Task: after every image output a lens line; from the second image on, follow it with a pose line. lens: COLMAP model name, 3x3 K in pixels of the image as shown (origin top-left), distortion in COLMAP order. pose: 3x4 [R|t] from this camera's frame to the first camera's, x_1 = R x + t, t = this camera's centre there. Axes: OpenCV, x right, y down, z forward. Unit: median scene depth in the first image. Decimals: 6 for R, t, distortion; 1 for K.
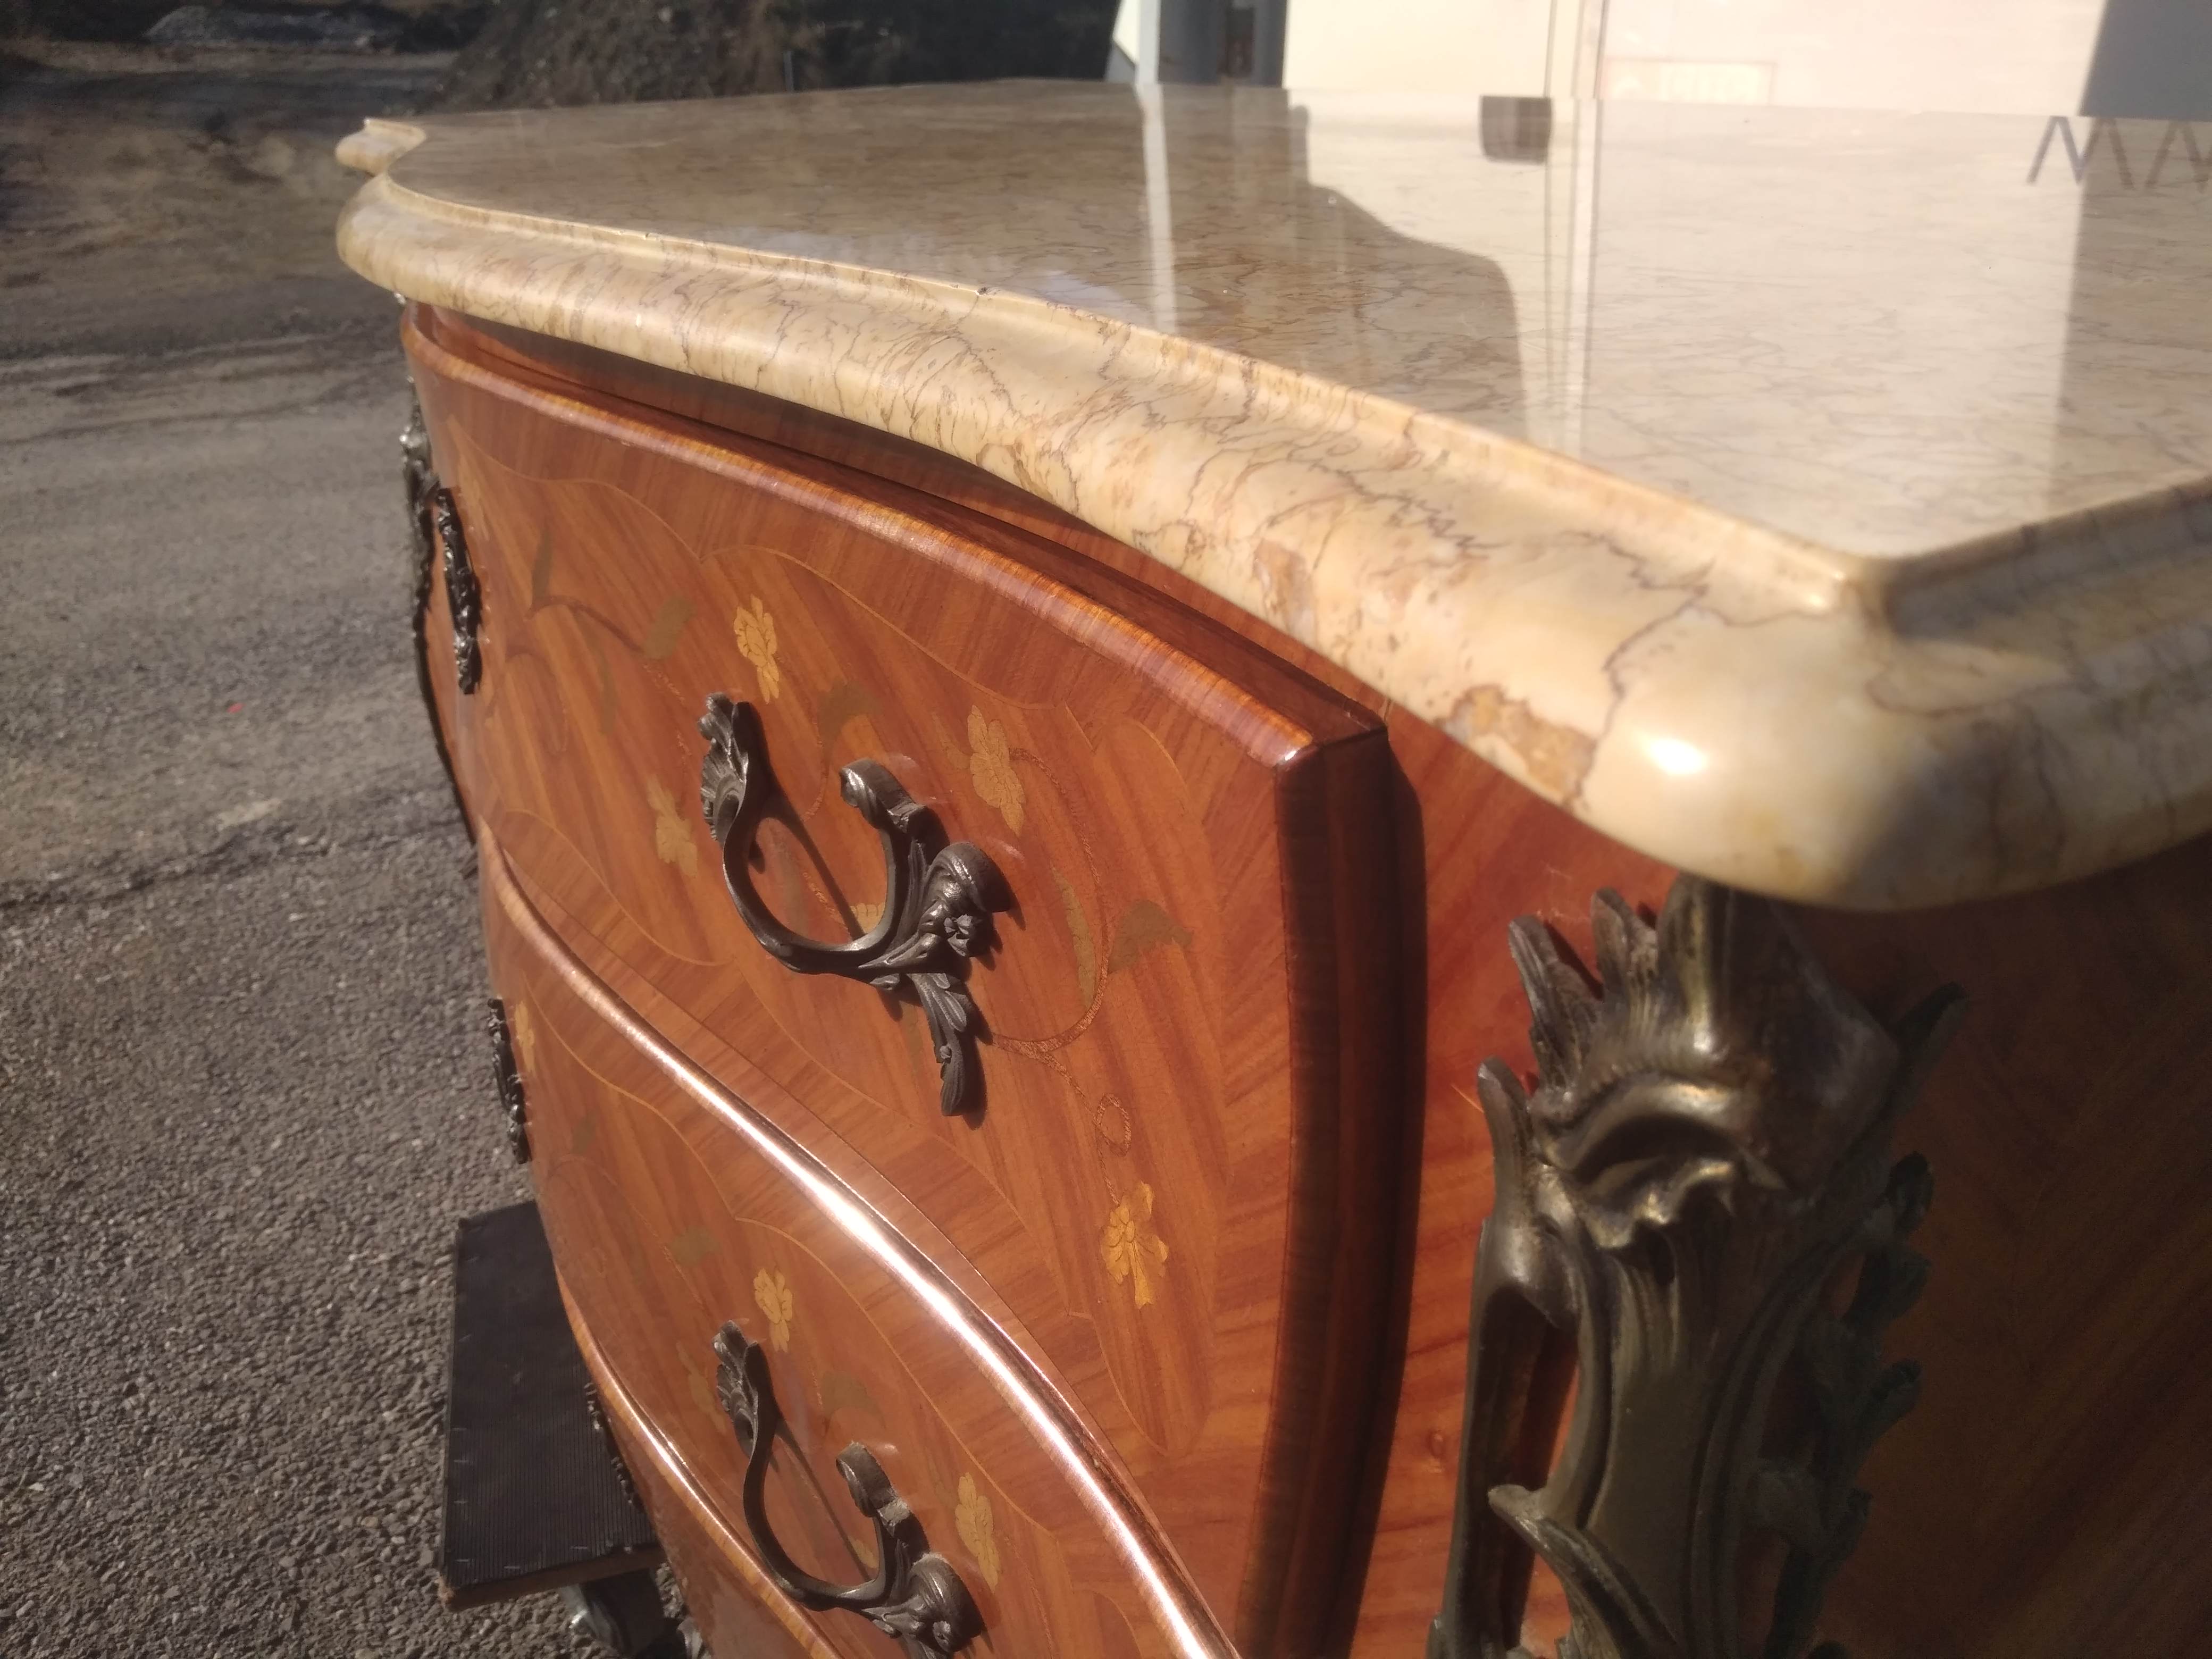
lens RADIAL K [[1761.2, 0, 1106.0], [0, 1761.2, 829.5], [0, 0, 1]] dist [0.041631, -0.051130]
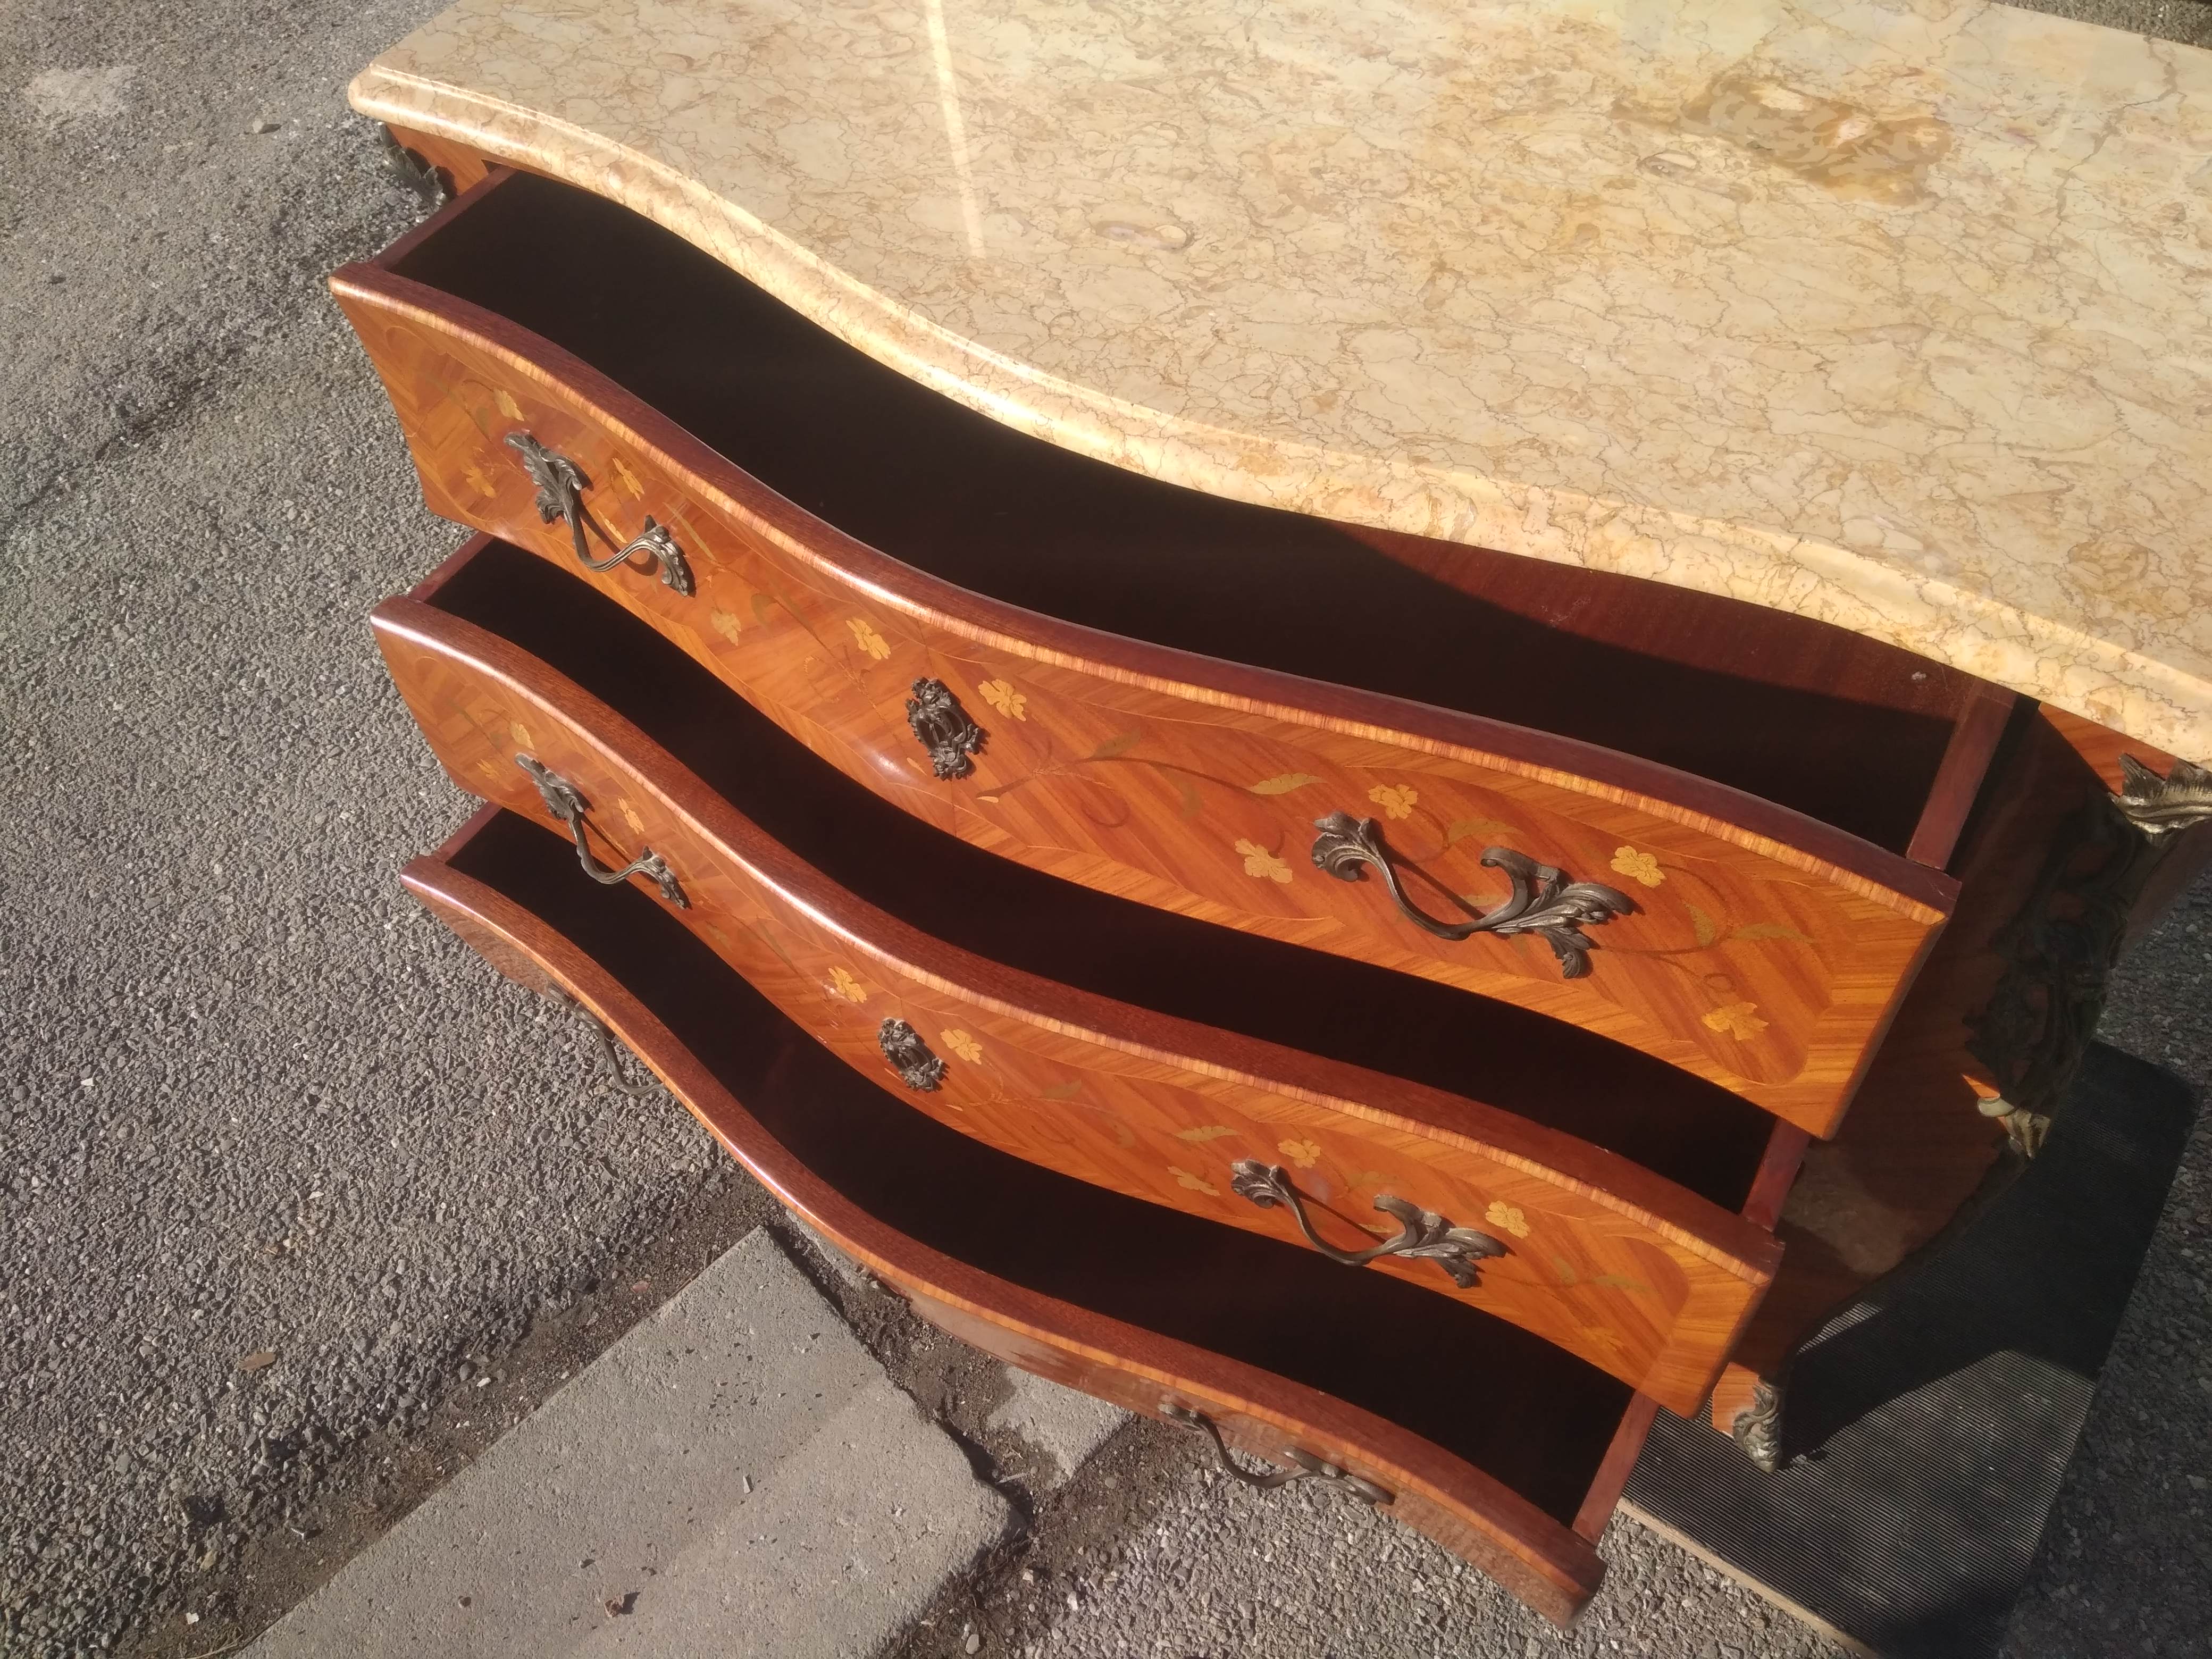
lens RADIAL K [[1761.2, 0, 1106.0], [0, 1761.2, 829.5], [0, 0, 1]] dist [0.041631, -0.051130]
pose [[0.862405, -0.416316, 0.287991, -0.372779], [0.242556, 0.839183, 0.486764, -0.293566], [-0.444324, -0.349934, 0.824695, -0.151747]]
